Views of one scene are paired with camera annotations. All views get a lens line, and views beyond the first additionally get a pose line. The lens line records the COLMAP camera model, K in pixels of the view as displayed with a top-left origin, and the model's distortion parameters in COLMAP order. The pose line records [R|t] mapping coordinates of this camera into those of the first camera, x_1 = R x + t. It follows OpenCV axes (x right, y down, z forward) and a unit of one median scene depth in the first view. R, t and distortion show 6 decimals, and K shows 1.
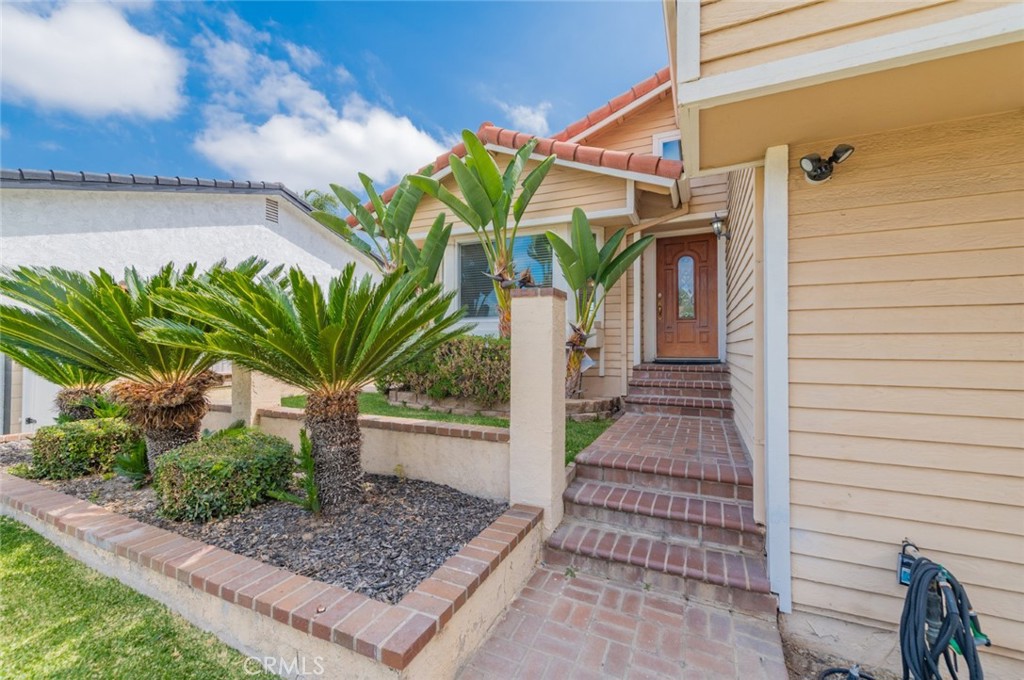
lens RADIAL K [[408.6, 0, 514.6], [0, 408.6, 343.4], [0, 0, 1]] dist [0.011320, -0.001081]
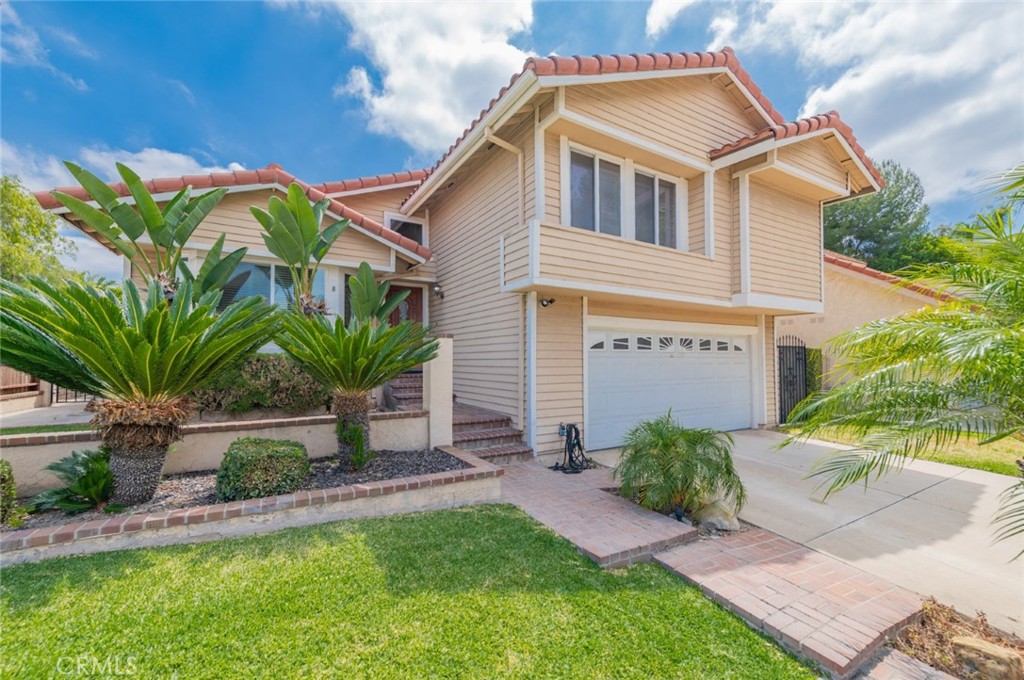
lens RADIAL K [[408.6, 0, 506.1], [0, 408.6, 341.8], [0, 0, 1]] dist [0.011320, -0.001081]
pose [[0.586960, 0.030213, 0.809052, -0.702292], [-0.005134, 0.999422, -0.033598, -0.017598], [-0.809599, 0.015567, 0.586776, -0.202573]]
